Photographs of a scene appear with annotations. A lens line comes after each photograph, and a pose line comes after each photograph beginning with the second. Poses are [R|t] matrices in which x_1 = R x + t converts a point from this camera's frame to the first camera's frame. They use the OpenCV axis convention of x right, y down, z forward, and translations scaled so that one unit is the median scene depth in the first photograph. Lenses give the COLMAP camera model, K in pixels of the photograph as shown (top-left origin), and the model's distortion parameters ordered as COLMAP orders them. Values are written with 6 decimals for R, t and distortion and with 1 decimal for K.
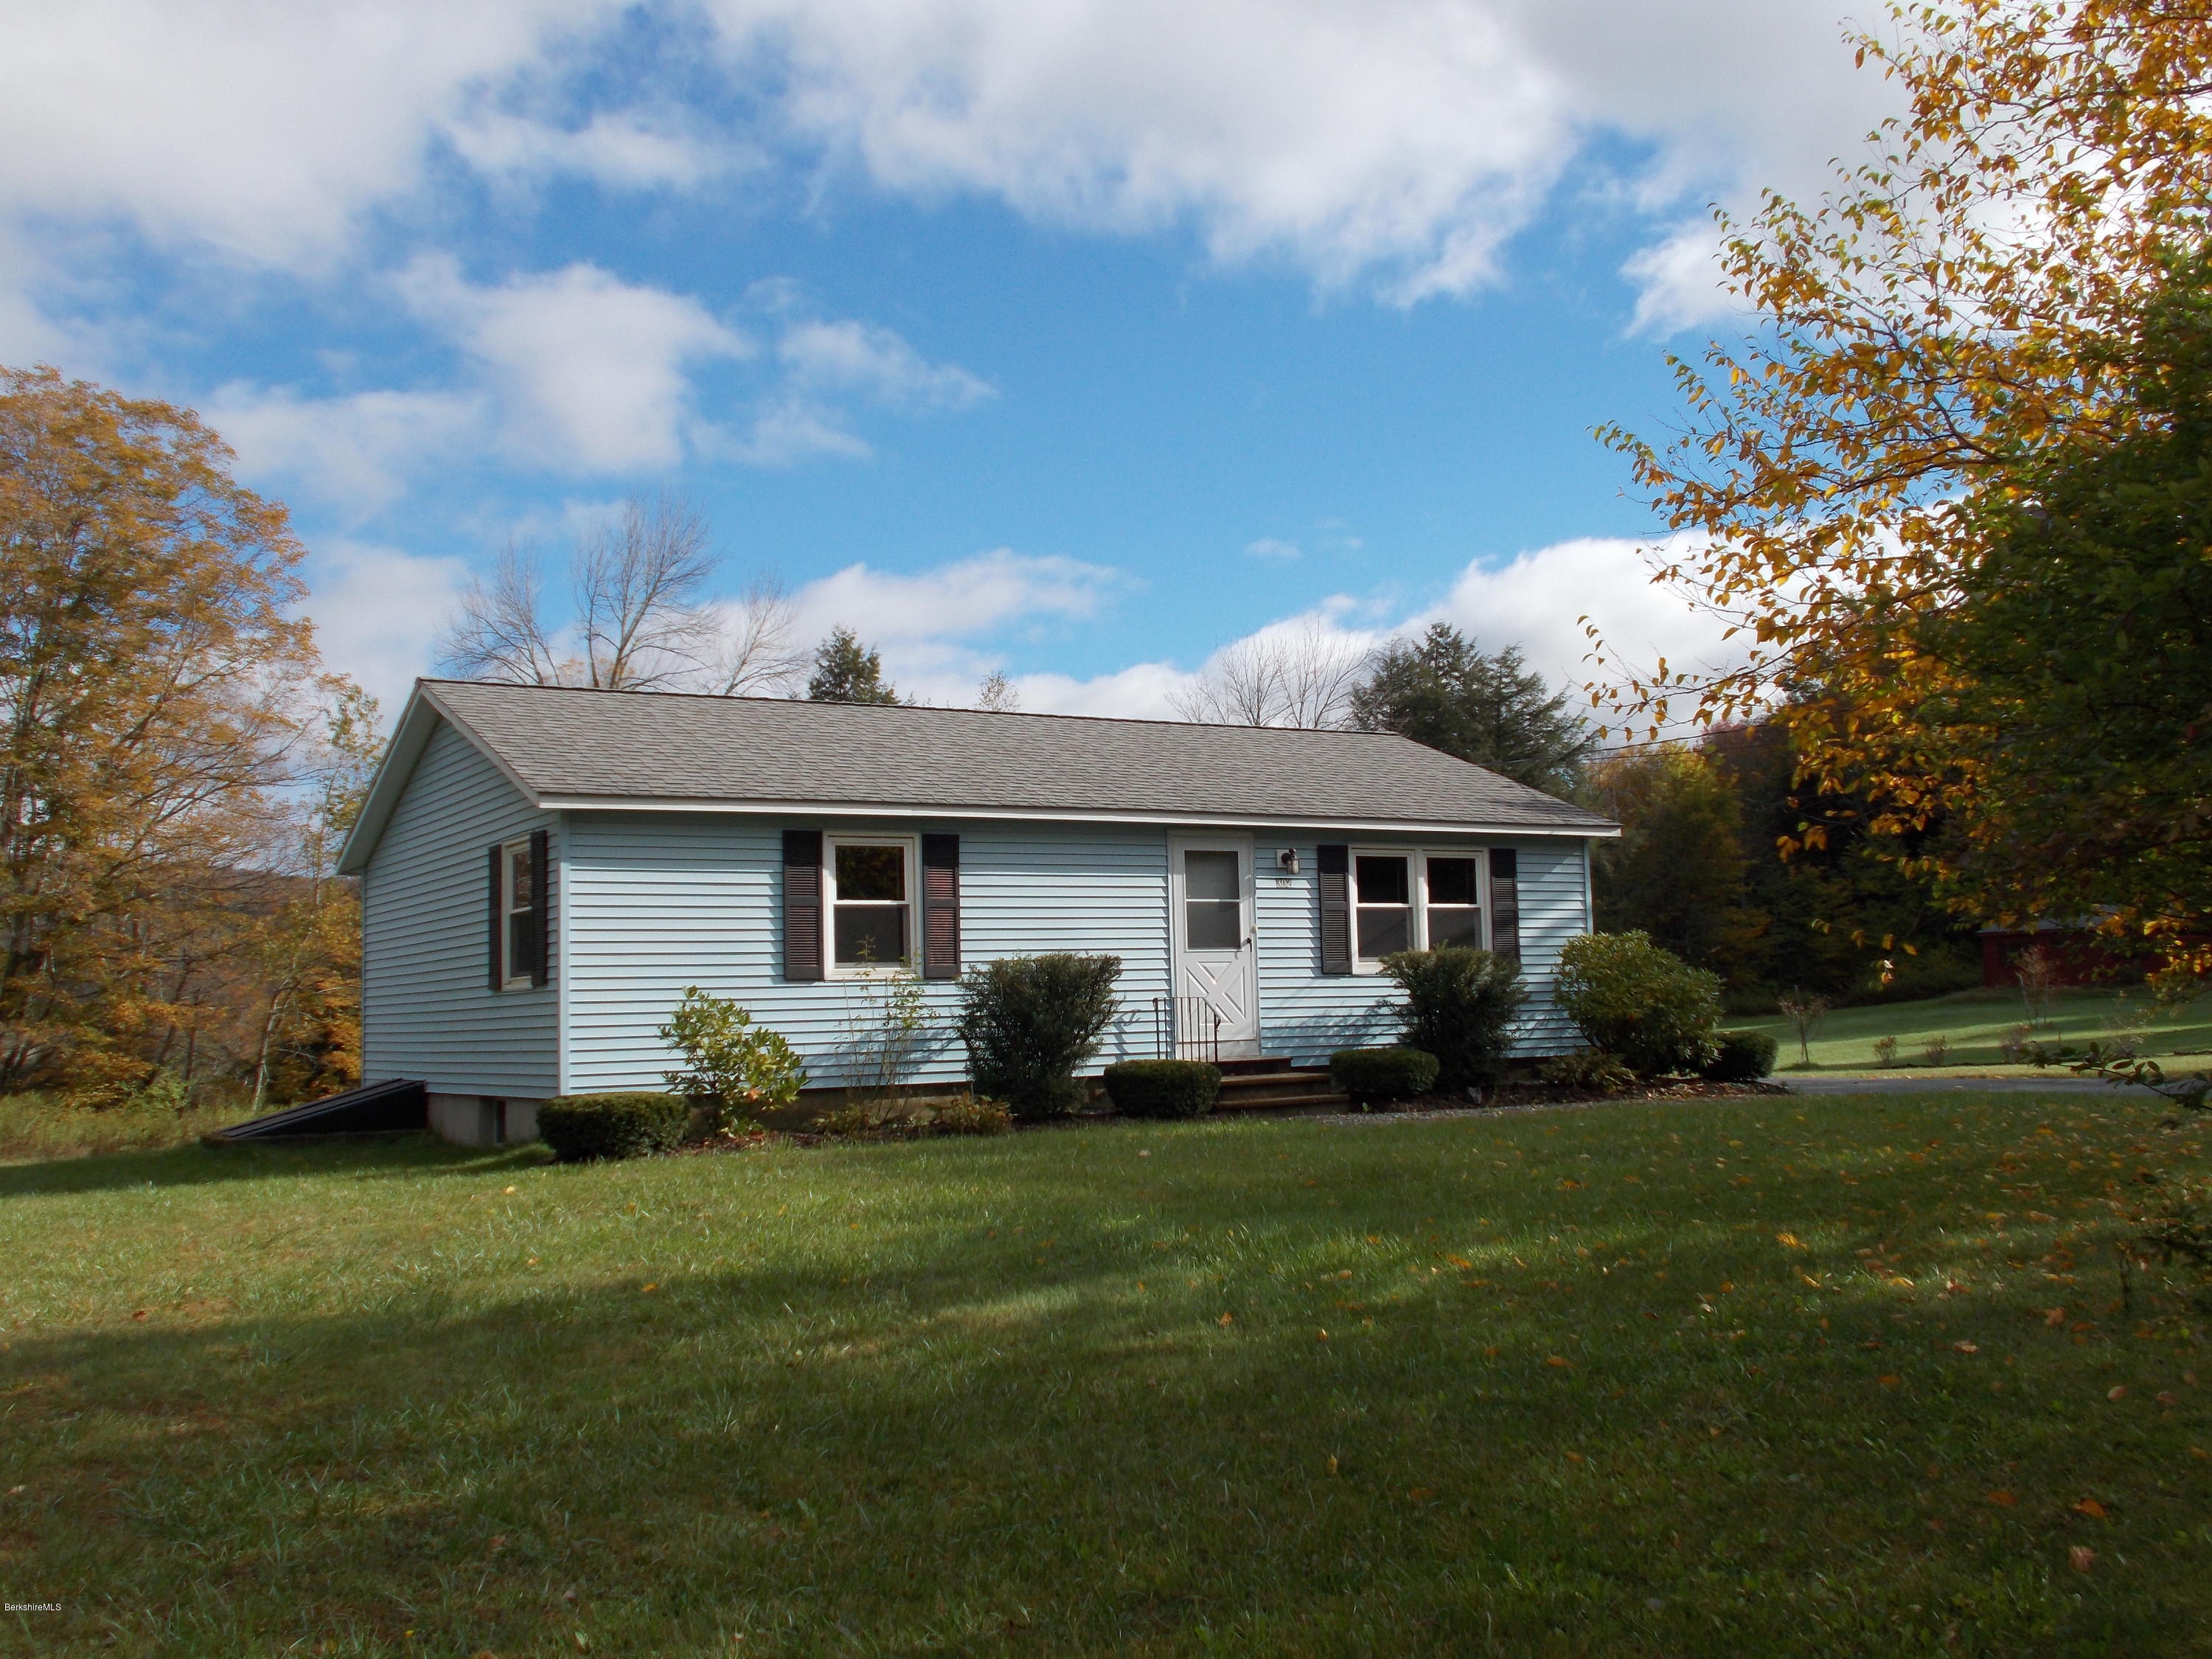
lens RADIAL K [[2158.6, 0, 1106.0], [0, 2158.6, 829.5], [0, 0, 1]] dist [0.058901, -0.006767]
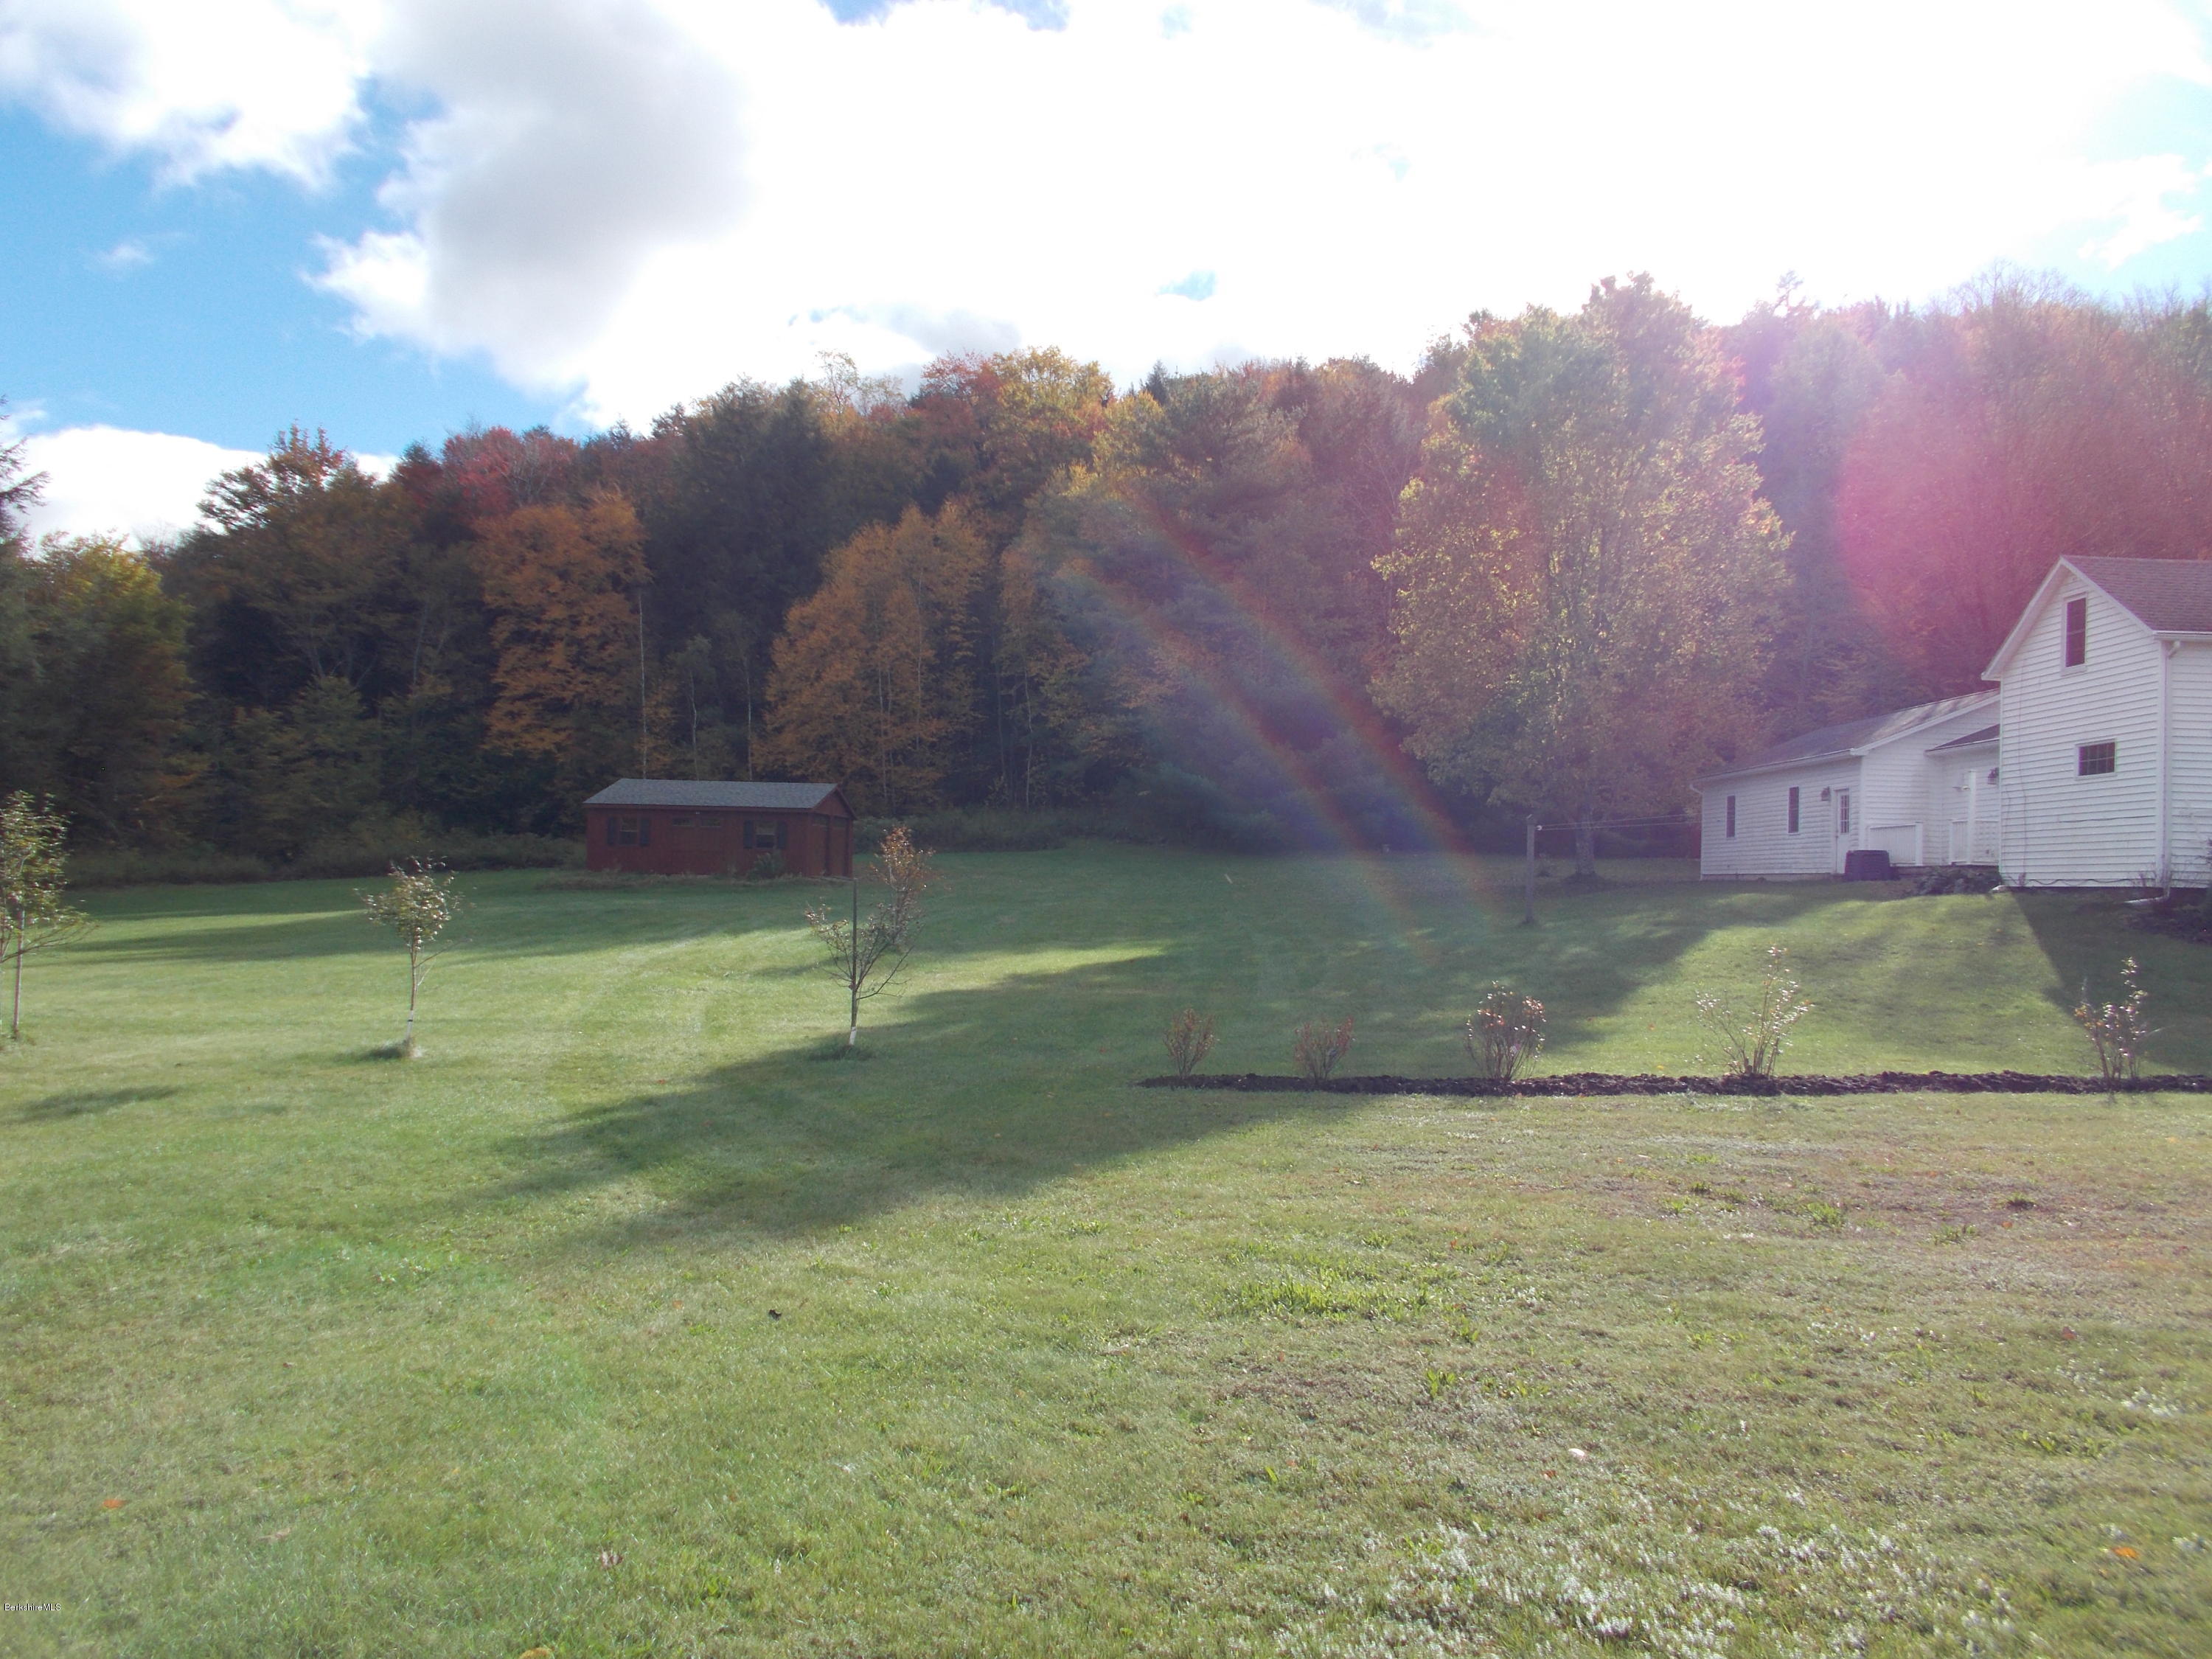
lens RADIAL K [[1710.1, 0, 1106.0], [0, 1710.1, 829.5], [0, 0, 1]] dist [0.002322, 0.012669]
pose [[0.640416, 0.066014, 0.765186, 0.026907], [-0.109646, 0.993952, 0.006017, 0.023401], [-0.760161, -0.087753, 0.643782, 0.321339]]
